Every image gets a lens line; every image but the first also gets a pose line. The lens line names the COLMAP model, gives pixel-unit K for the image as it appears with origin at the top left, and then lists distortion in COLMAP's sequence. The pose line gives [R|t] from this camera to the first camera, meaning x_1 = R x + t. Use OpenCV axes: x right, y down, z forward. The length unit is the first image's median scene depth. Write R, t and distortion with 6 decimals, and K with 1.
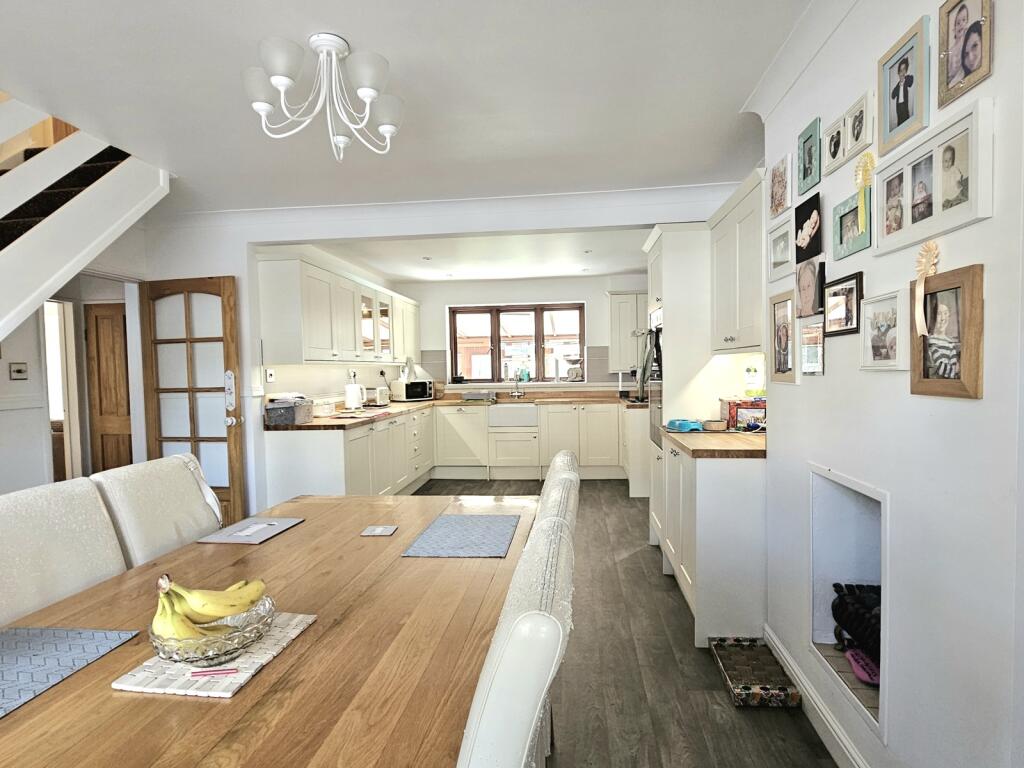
lens RADIAL K [[568.0, 0, 511.9], [0, 568.0, 391.3], [0, 0, 1]] dist [0.005694, 0.000468]
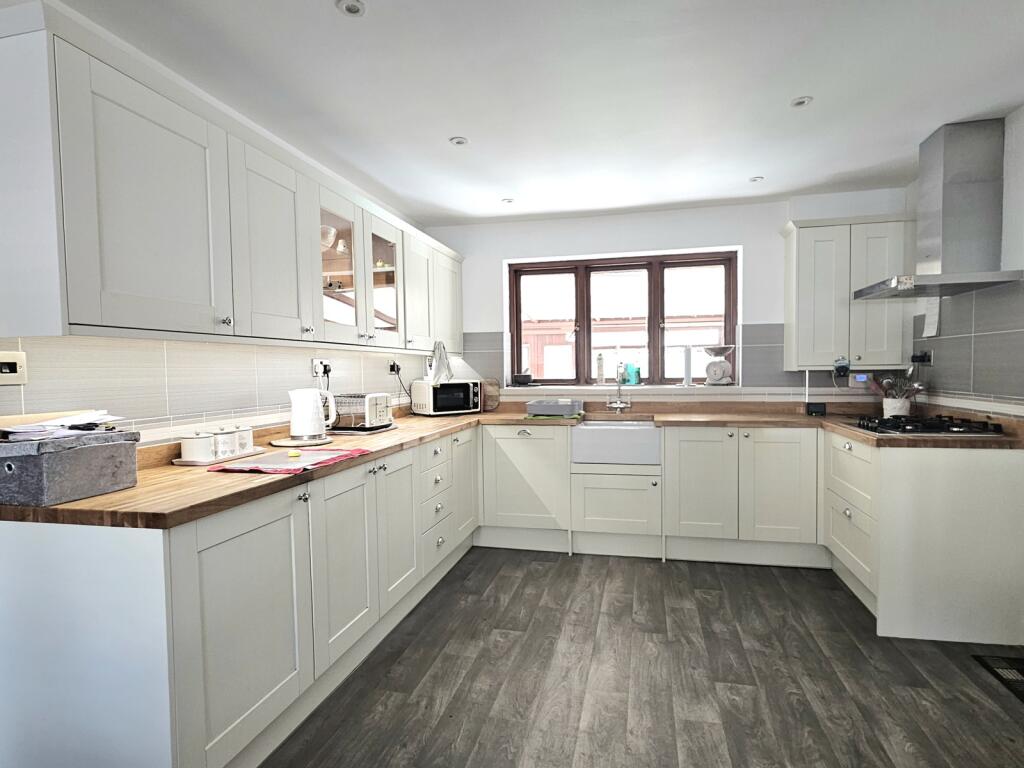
lens RADIAL K [[568.0, 0, 511.9], [0, 568.0, 391.3], [0, 0, 1]] dist [0.005694, 0.000468]
pose [[0.991909, 0.012275, -0.126353, -0.029434], [-0.012069, 0.999924, 0.002396, -0.010449], [0.126373, -0.000852, 0.991982, 0.419865]]
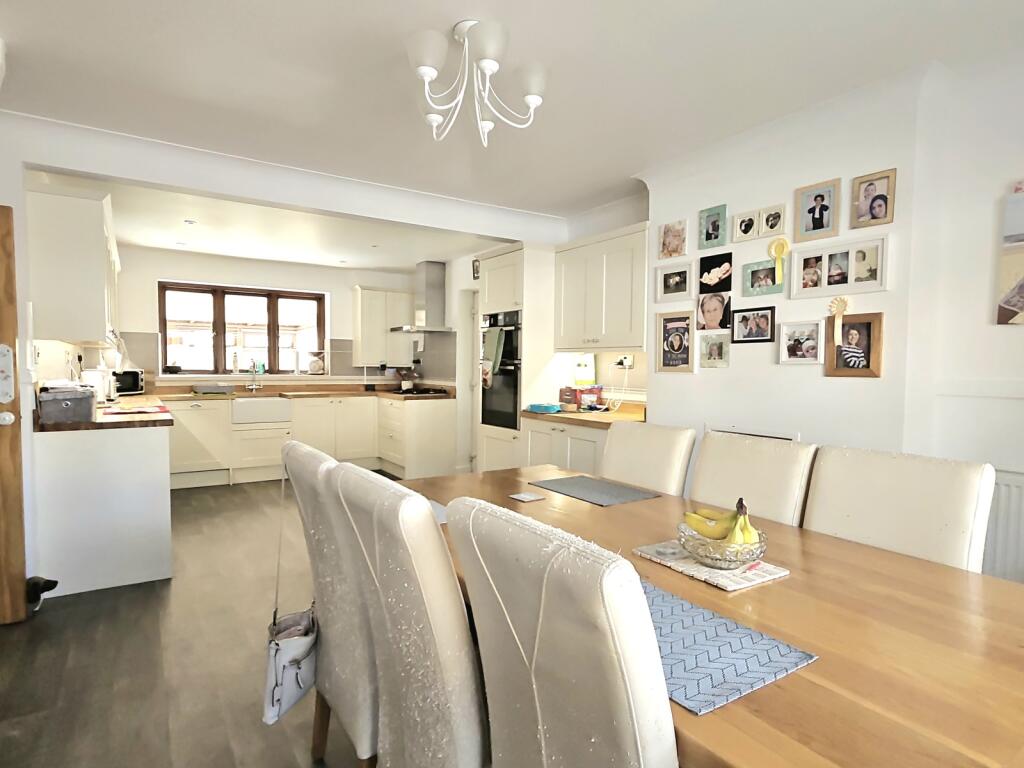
lens RADIAL K [[568.0, 0, 511.9], [0, 568.0, 391.3], [0, 0, 1]] dist [0.005694, 0.000468]
pose [[0.773852, 0.000201, 0.633366, -0.262602], [-0.000911, 0.999999, 0.000796, 0.010822], [-0.633366, -0.001193, 0.773852, 0.043731]]
